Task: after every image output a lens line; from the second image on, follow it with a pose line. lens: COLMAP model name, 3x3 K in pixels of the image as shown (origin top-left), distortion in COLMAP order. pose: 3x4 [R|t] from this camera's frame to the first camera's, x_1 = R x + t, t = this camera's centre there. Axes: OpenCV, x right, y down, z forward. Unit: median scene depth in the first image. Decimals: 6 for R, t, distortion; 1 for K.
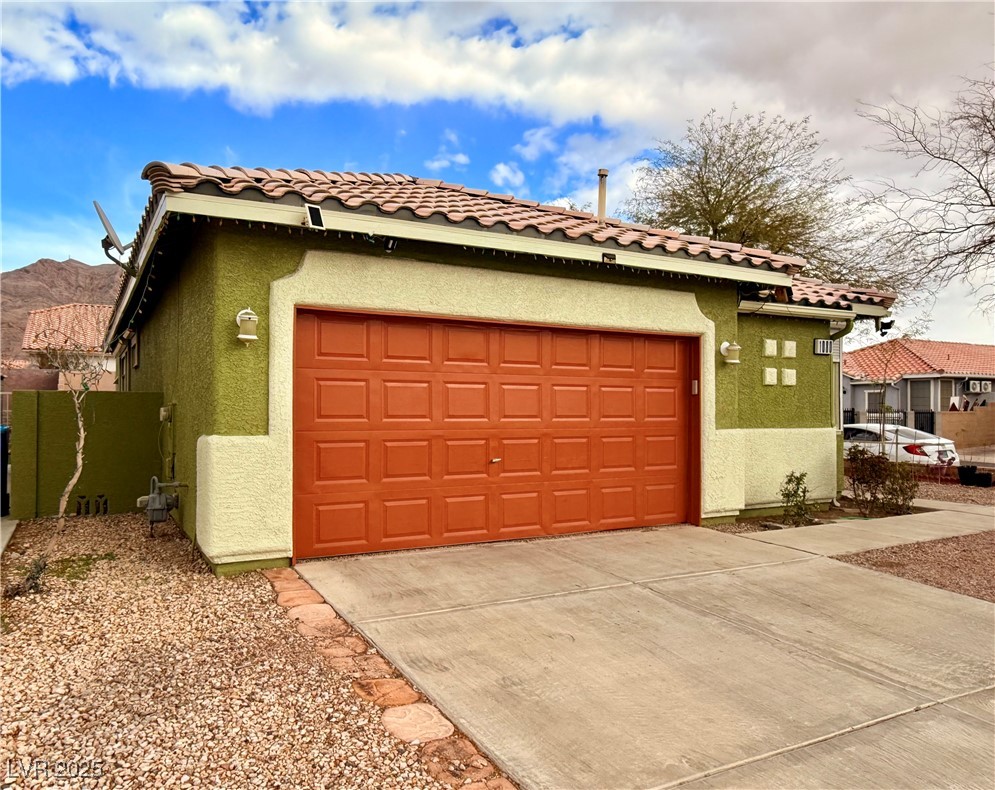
lens RADIAL K [[737.9, 0, 497.5], [0, 737.9, 395.0], [0, 0, 1]] dist [-0.012815, 0.001802]
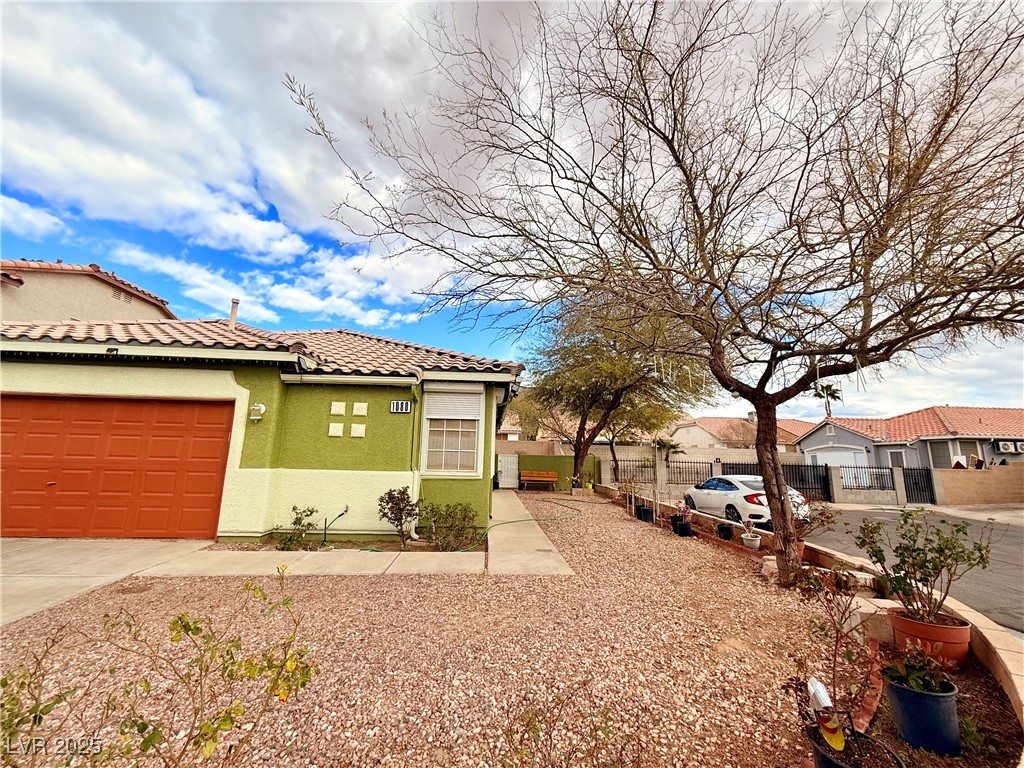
lens RADIAL K [[415.4, 0, 512.0], [0, 415.4, 384.0], [0, 0, 1]] dist [0.002186, 0.000042]
pose [[0.904722, -0.062332, -0.421418, 0.914800], [-0.008153, 0.986523, -0.163421, 0.012240], [0.425925, 0.151287, 0.892020, 0.426968]]
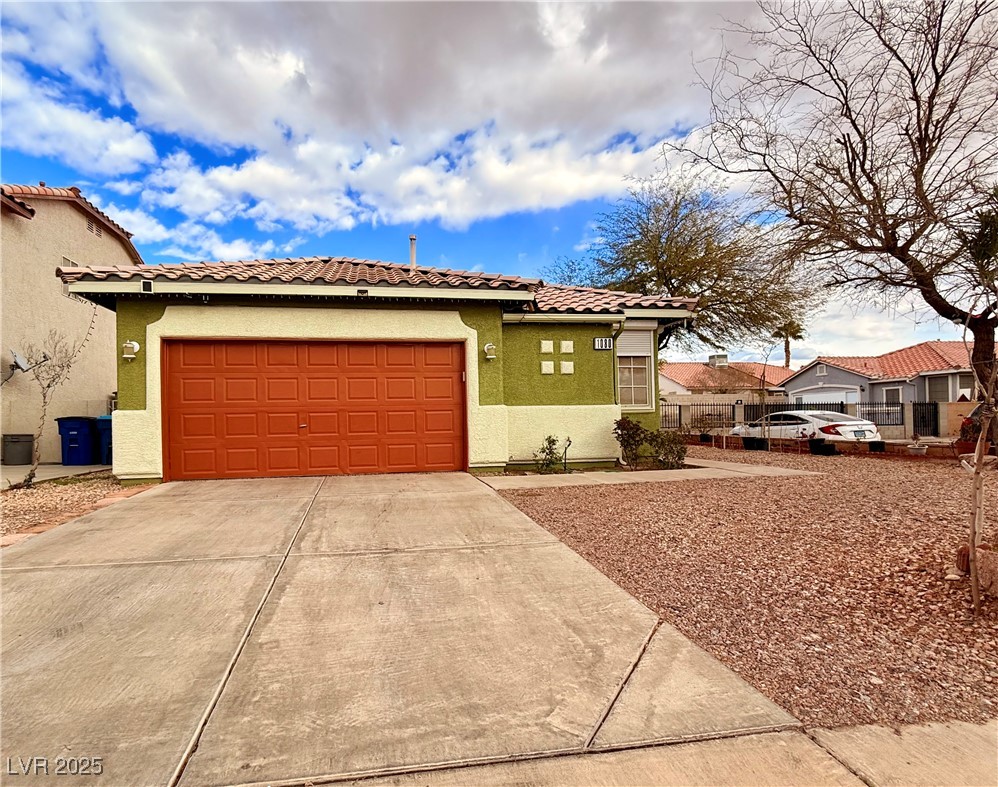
lens RADIAL K [[500.8, 0, 454.6], [0, 500.8, 418.3], [0, 0, 1]] dist [-0.003292, -0.000472]
pose [[0.939161, -0.025617, -0.342521, 0.491791], [0.030865, 0.999475, 0.009878, 0.051288], [0.342088, -0.019849, 0.939458, 0.059047]]
